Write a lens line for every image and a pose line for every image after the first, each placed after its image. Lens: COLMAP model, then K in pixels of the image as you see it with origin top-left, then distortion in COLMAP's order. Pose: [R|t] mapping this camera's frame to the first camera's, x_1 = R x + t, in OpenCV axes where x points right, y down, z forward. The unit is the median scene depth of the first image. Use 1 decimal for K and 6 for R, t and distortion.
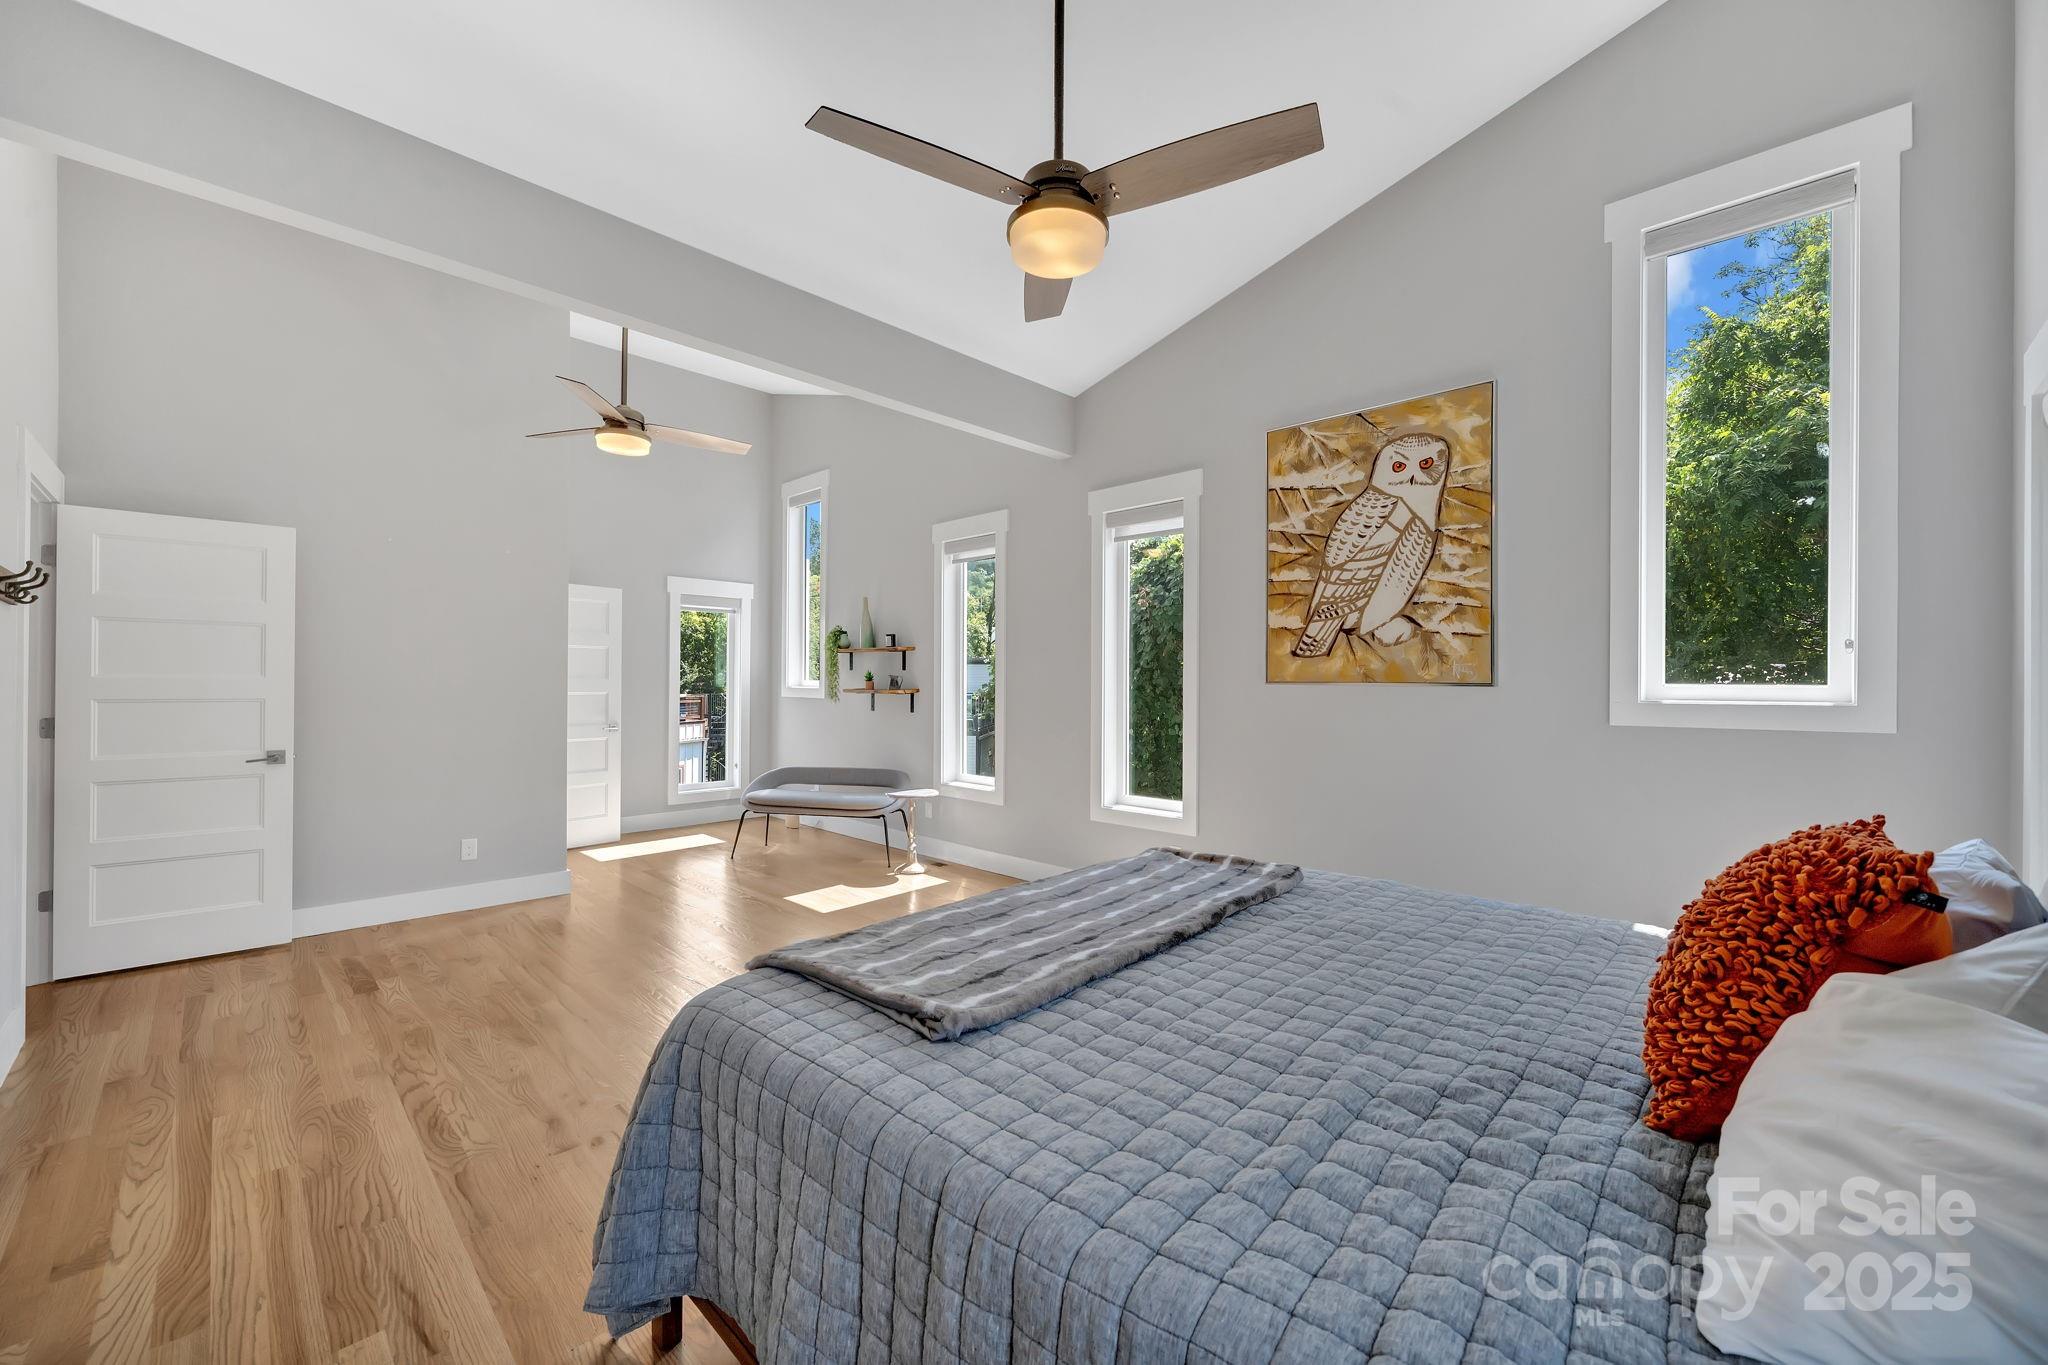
lens RADIAL K [[751.2, 0, 1025.4], [0, 751.2, 674.9], [0, 0, 1]] dist [0.000753, 0.000183]
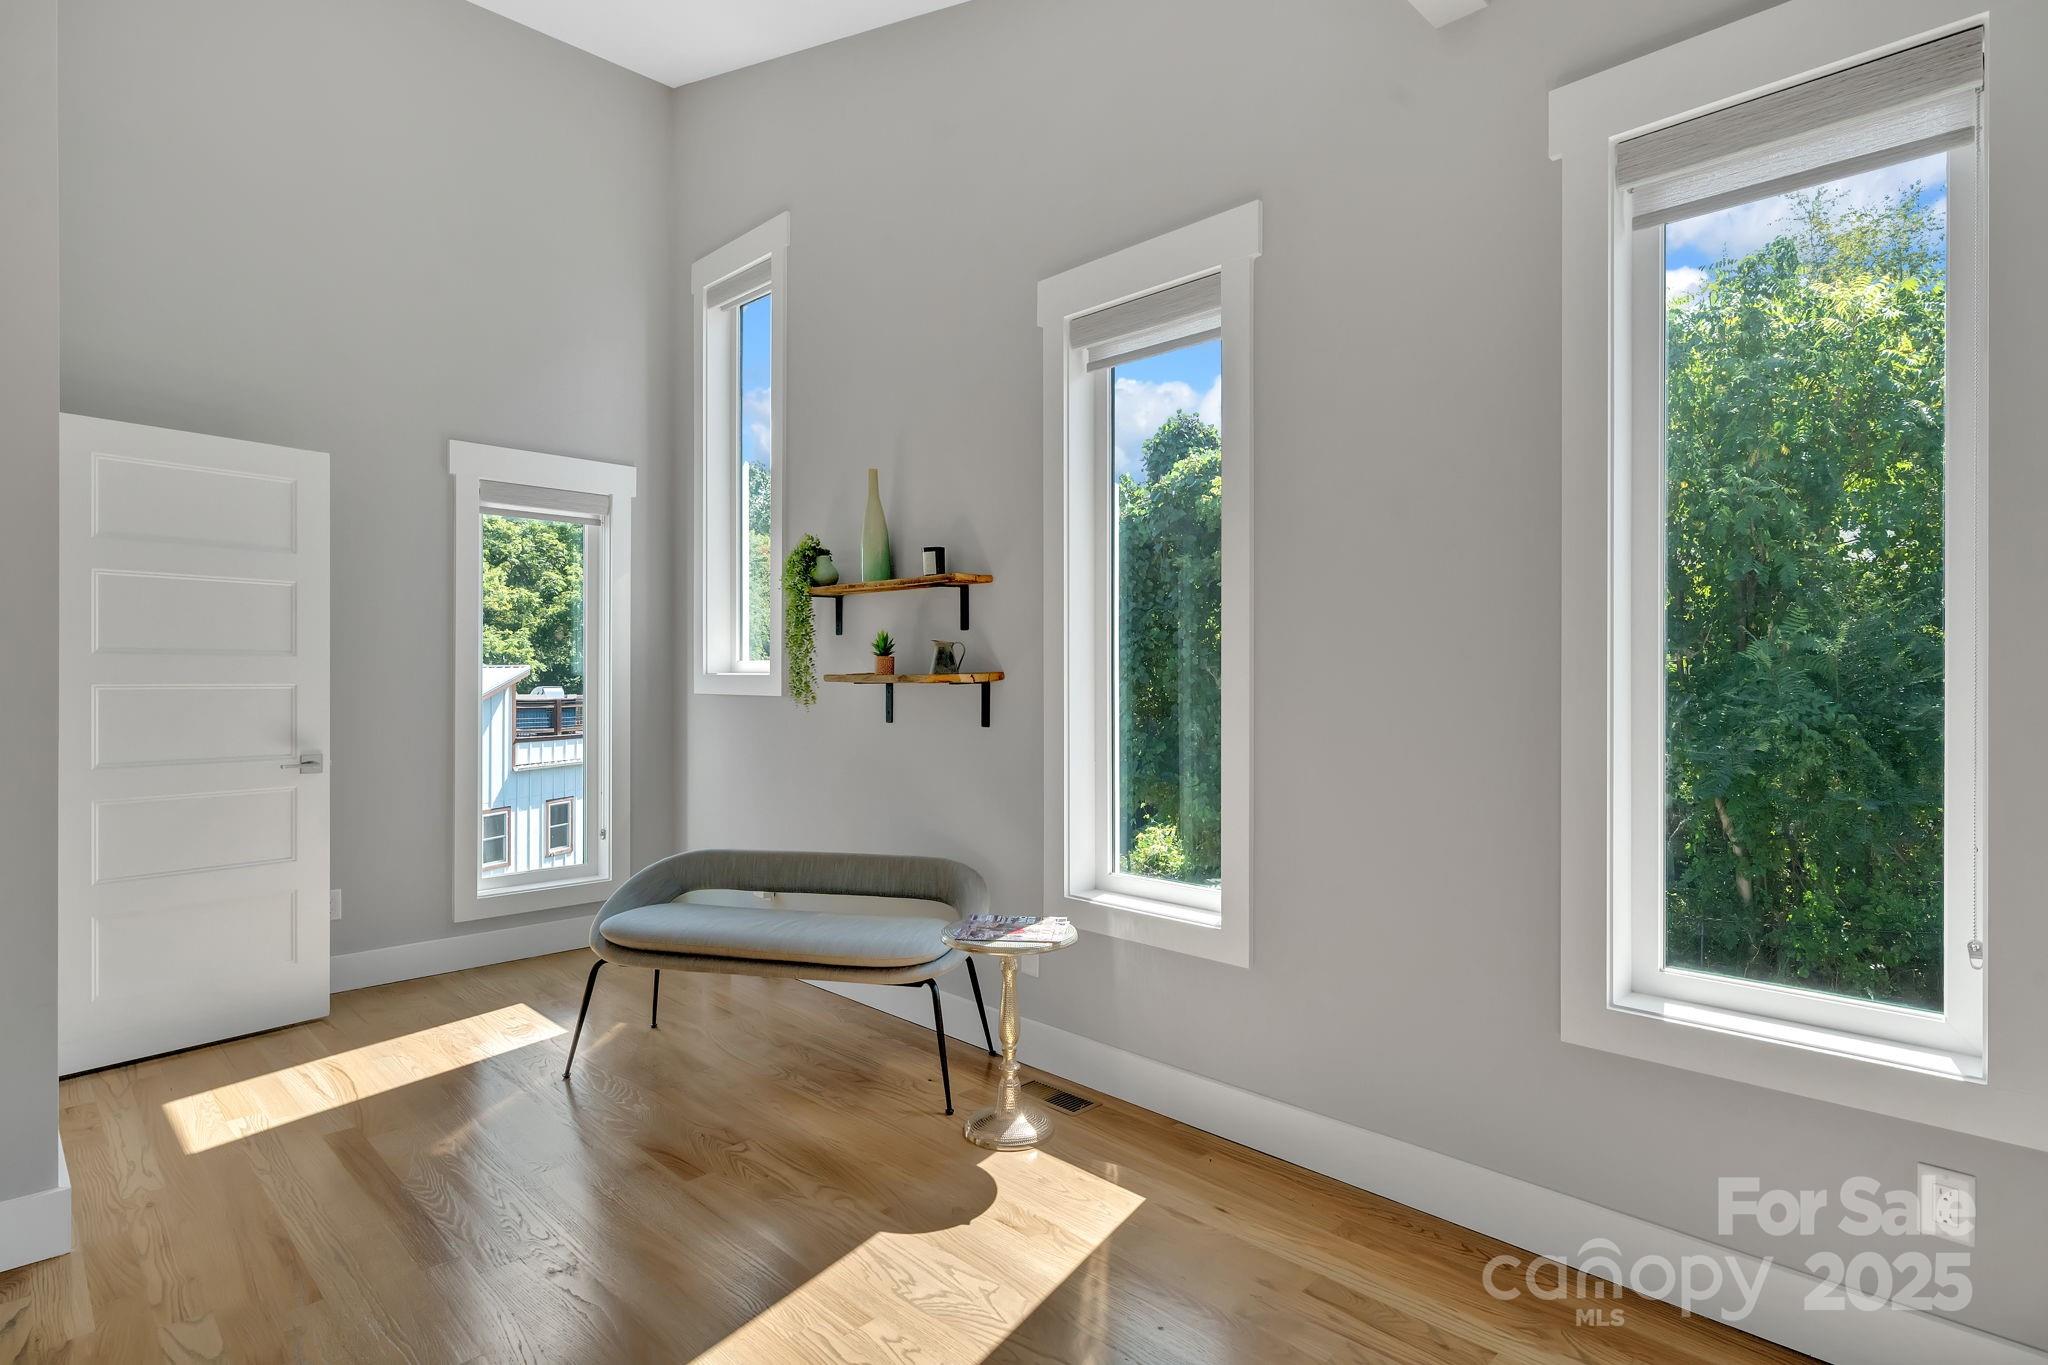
lens RADIAL K [[1006.3, 0, 1024.5], [0, 1006.3, 687.3], [0, 0, 1]] dist [-0.001720, 0.000387]
pose [[0.999878, -0.004840, -0.014853, -0.114186], [0.005131, 0.999794, 0.019629, 0.015347], [0.014754, -0.019703, 0.999697, 0.399228]]
